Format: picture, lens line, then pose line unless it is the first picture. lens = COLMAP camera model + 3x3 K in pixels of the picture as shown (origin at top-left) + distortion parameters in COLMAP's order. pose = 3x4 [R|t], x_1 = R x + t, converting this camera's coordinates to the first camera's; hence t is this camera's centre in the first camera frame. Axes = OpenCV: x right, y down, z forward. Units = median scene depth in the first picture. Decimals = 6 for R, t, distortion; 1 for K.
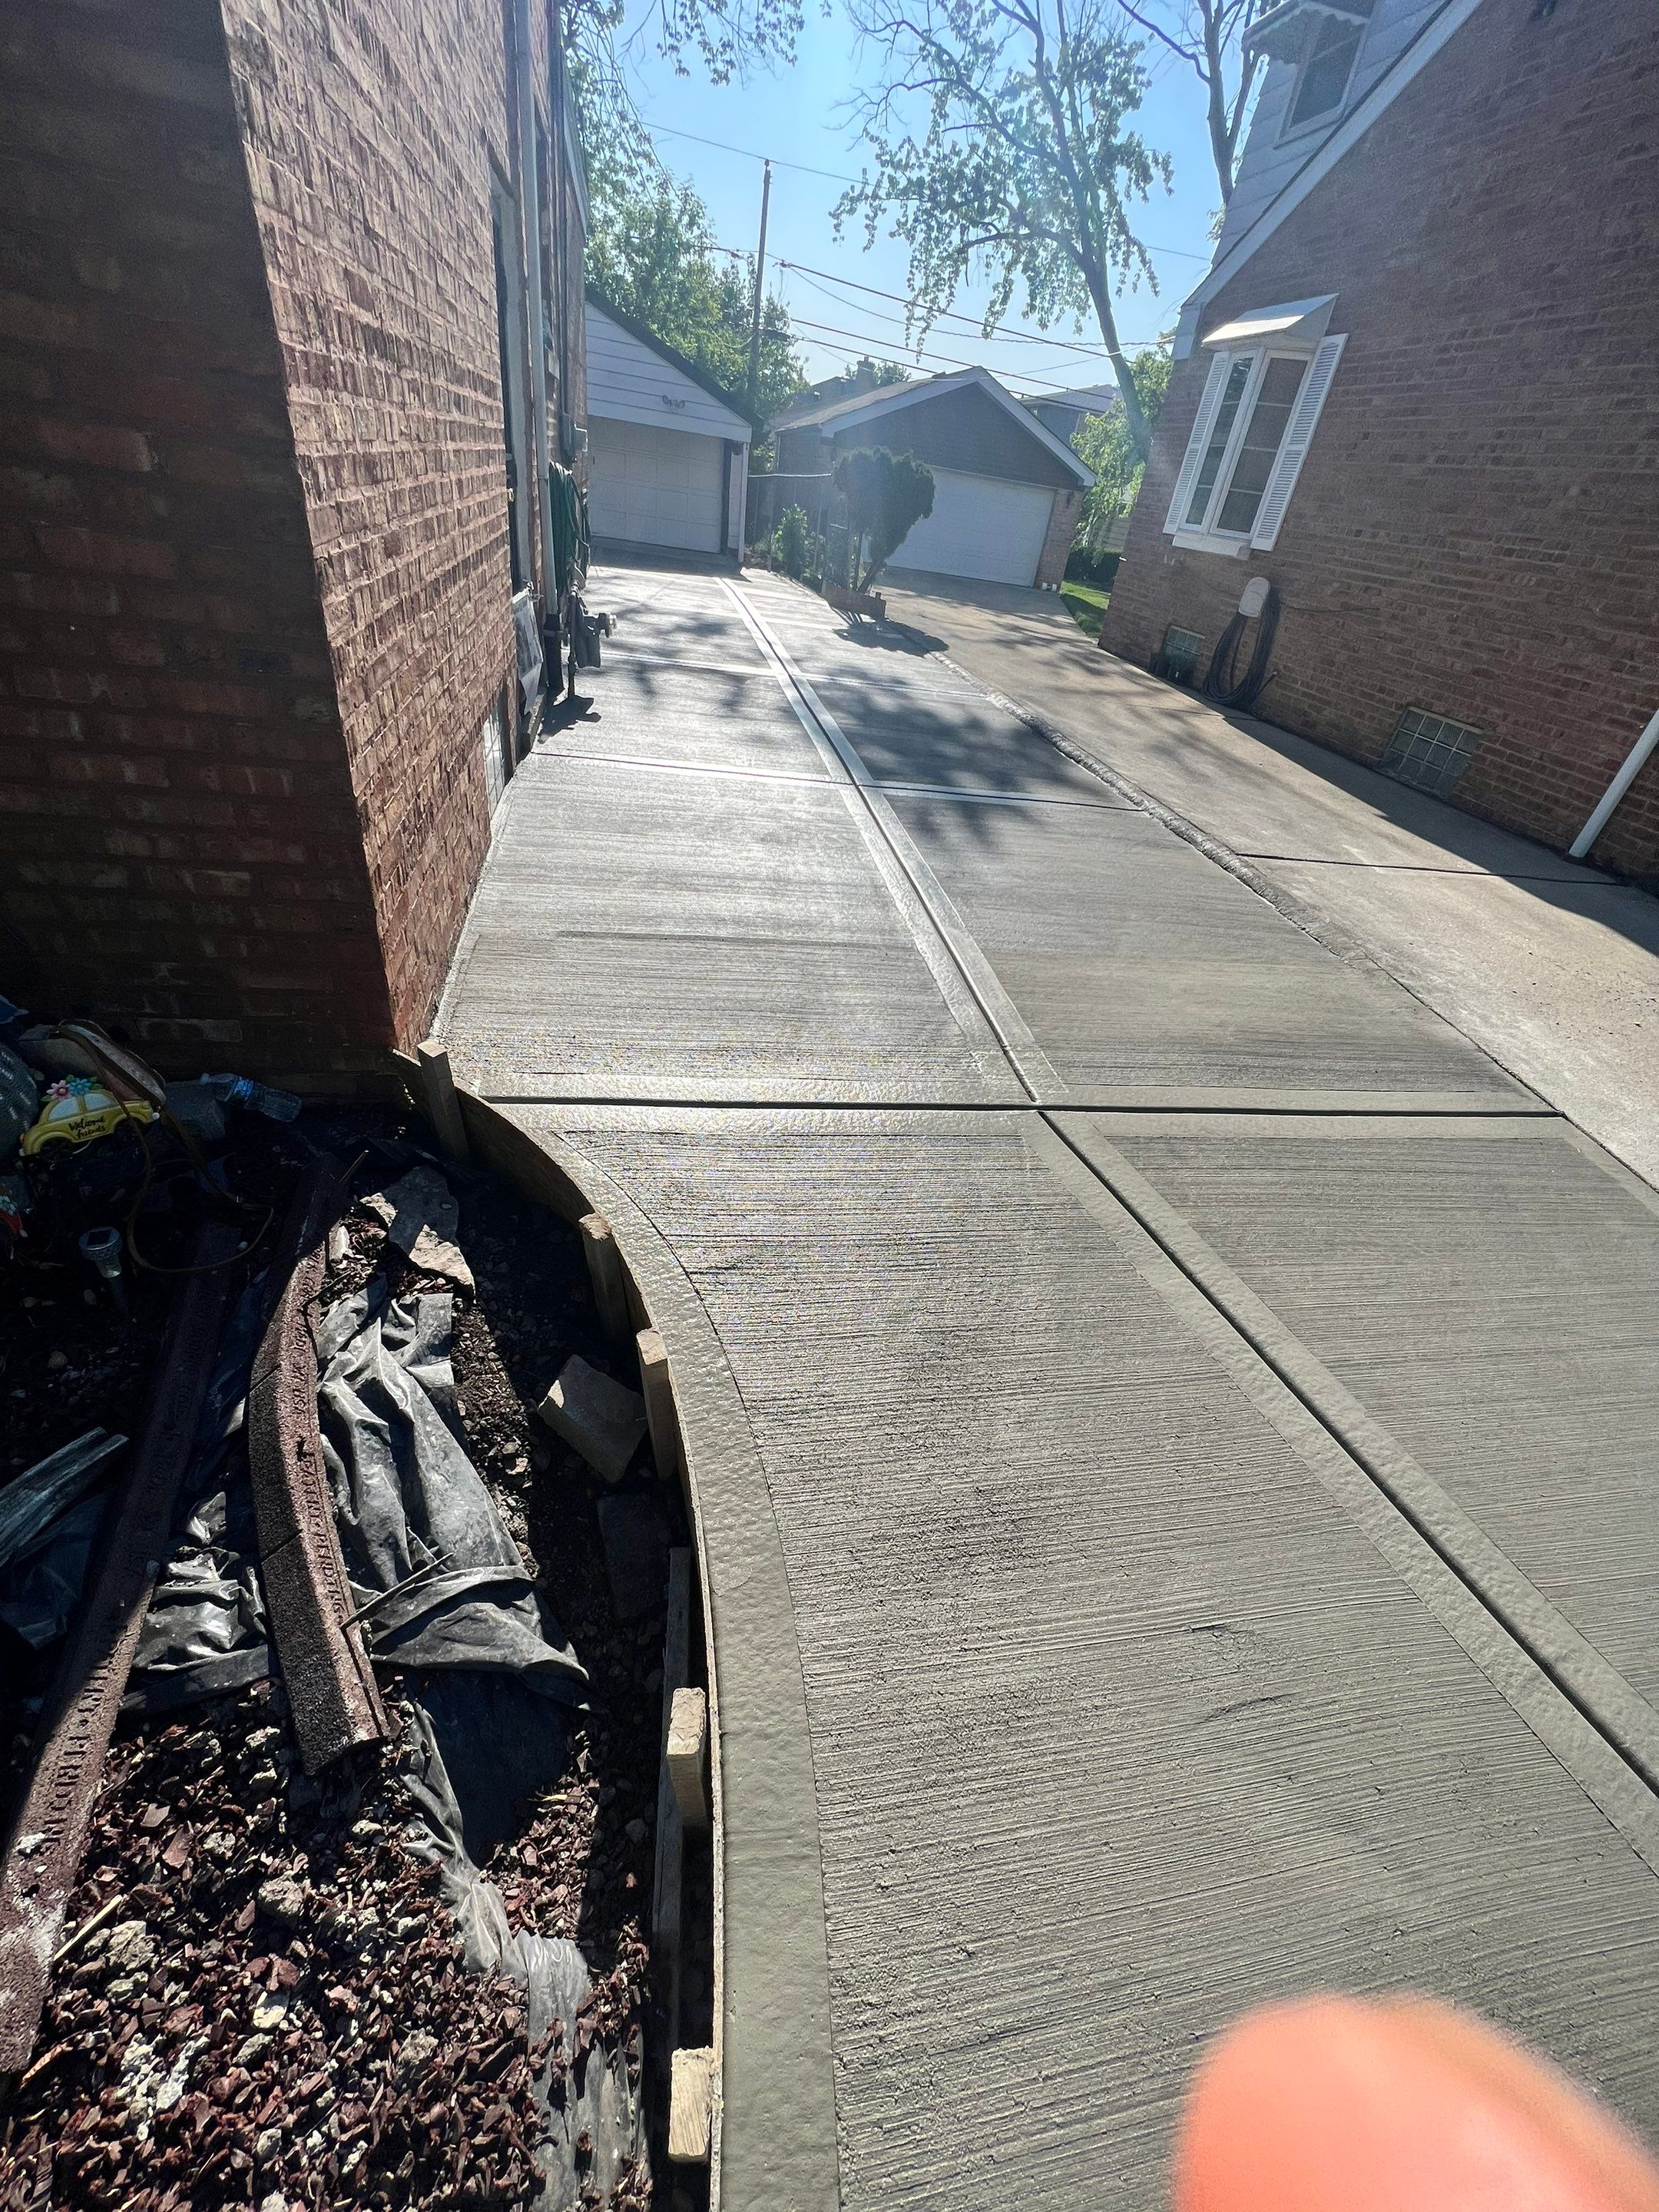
lens RADIAL K [[883.6, 0, 845.4], [0, 883.6, 1111.4], [0, 0, 1]] dist [-0.002254, -0.000972]
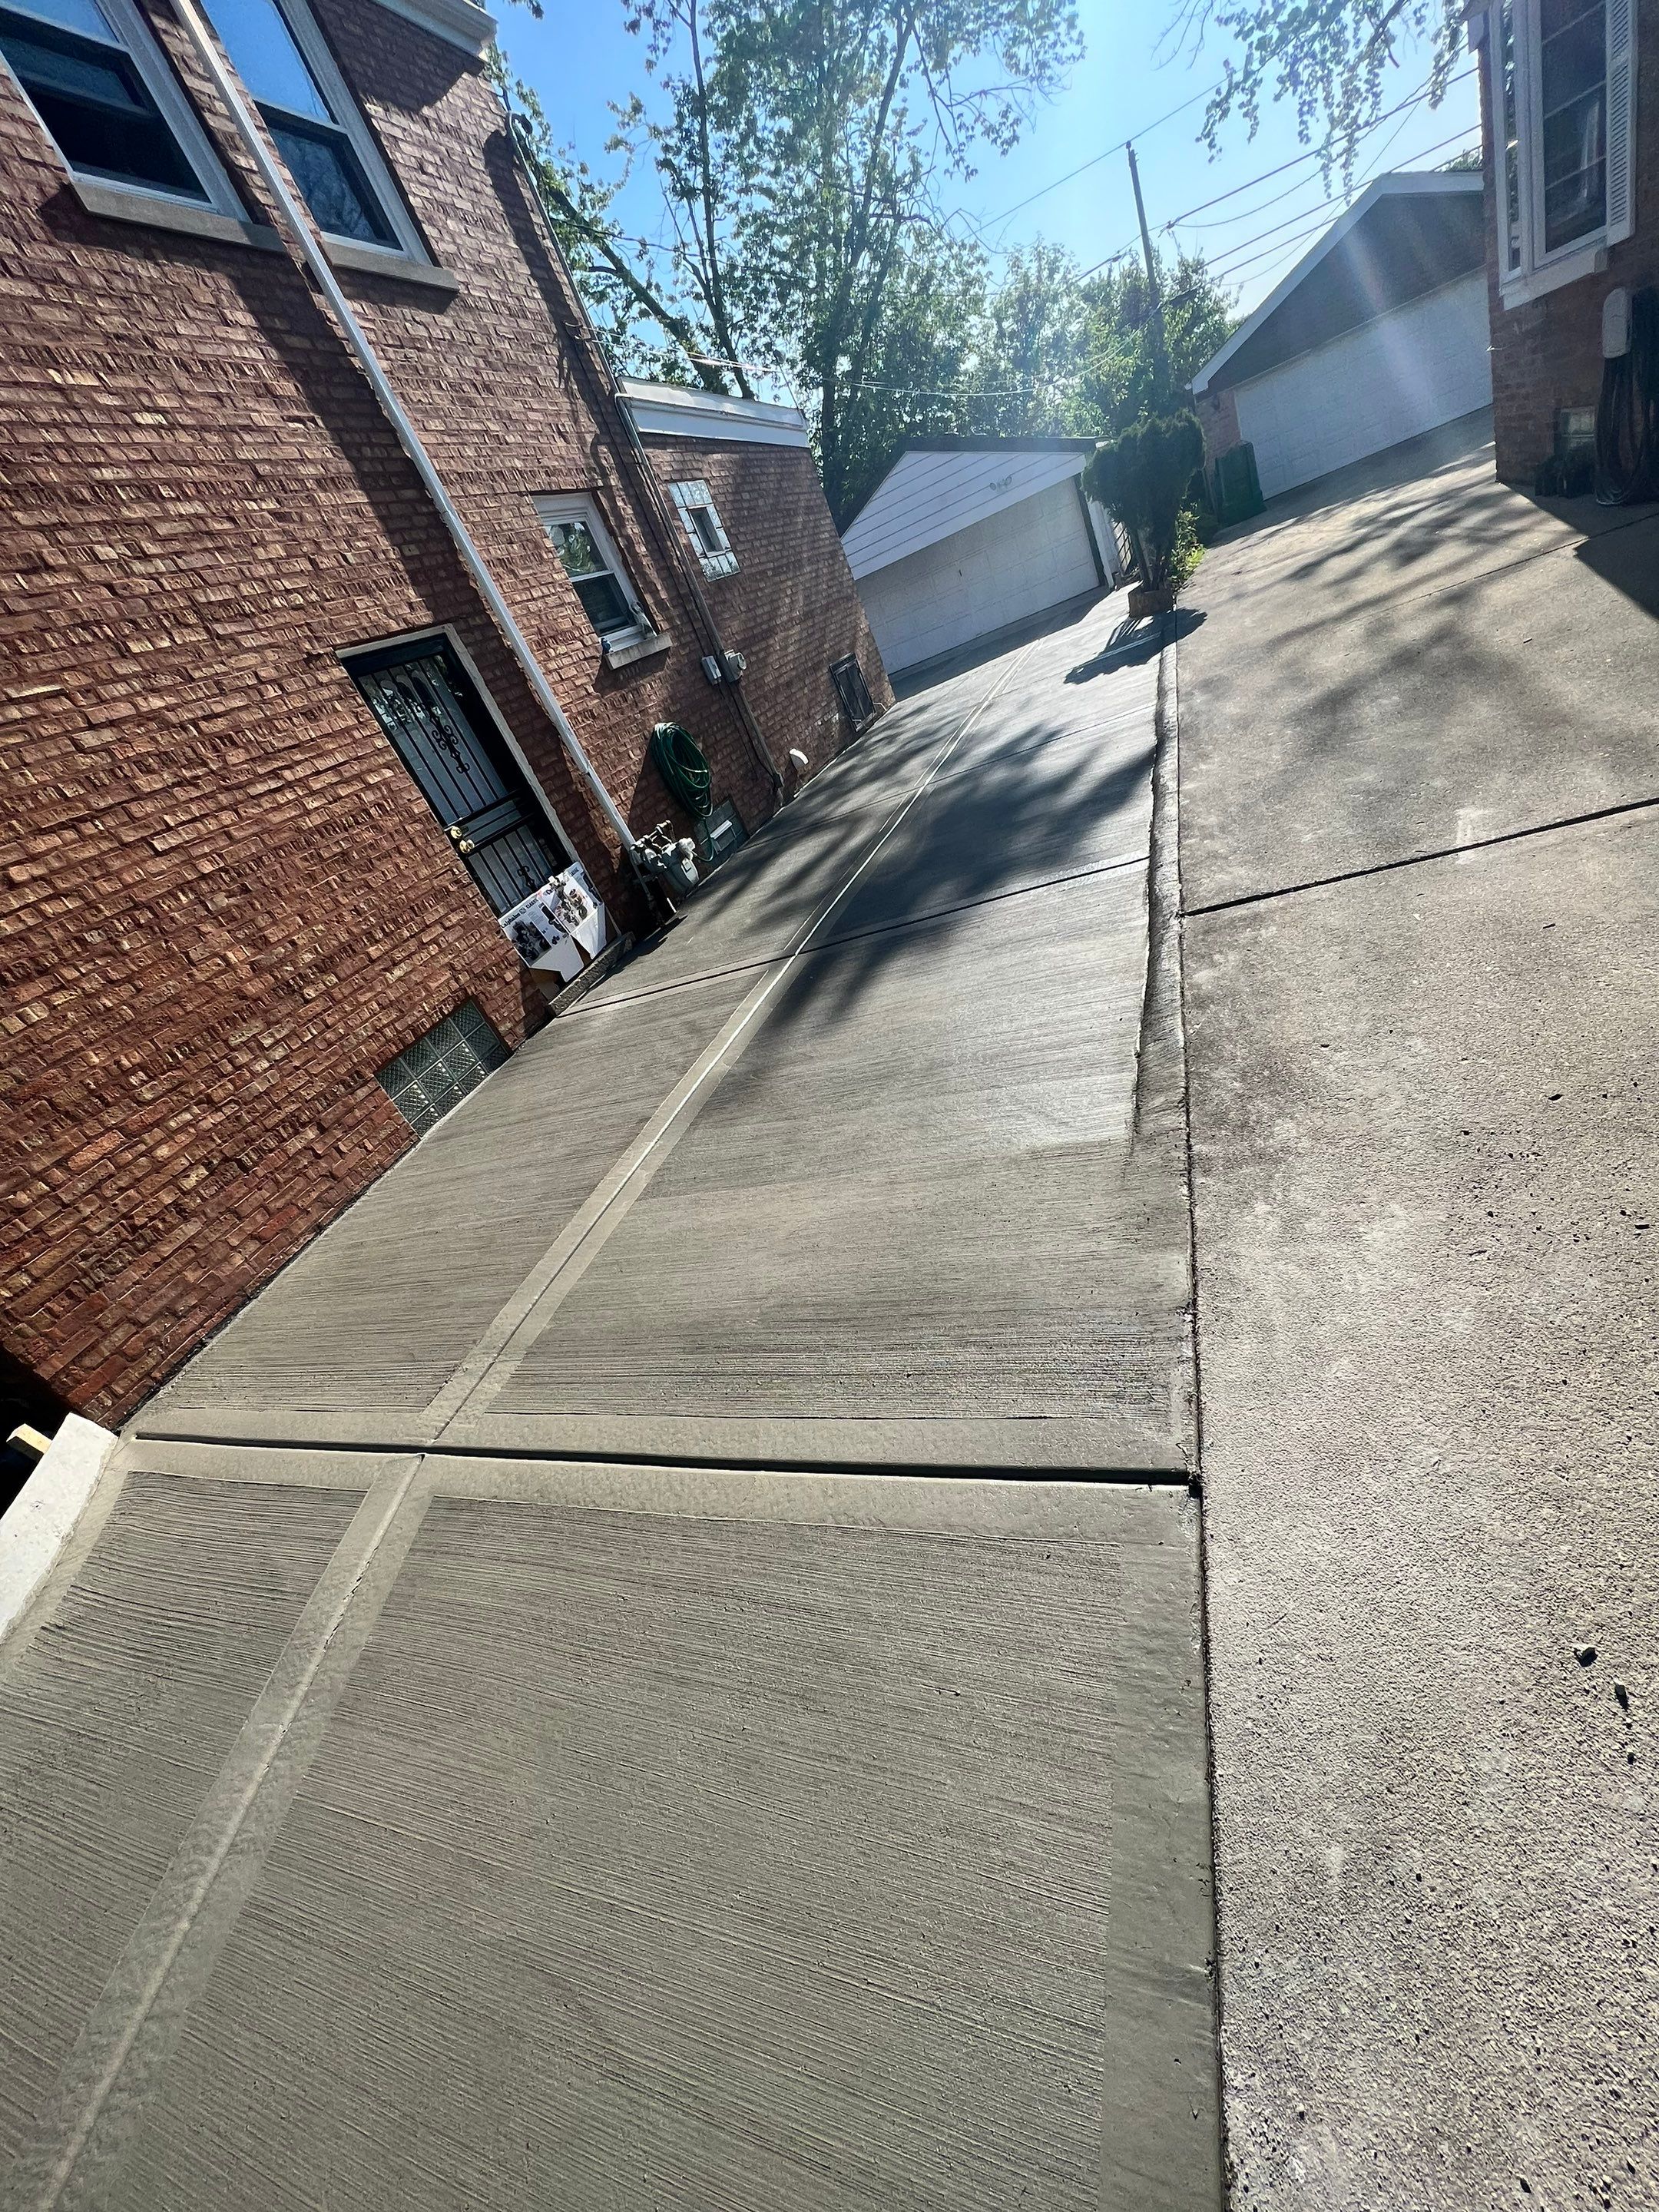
lens RADIAL K [[897.5, 0, 834.2], [0, 897.5, 1093.2], [0, 0, 1]] dist [-0.003724, 0.002303]
pose [[0.742447, -0.165333, -0.649182, 0.596082], [0.131669, 0.986179, -0.100574, -0.110346], [0.656838, -0.010807, 0.753954, 0.276439]]
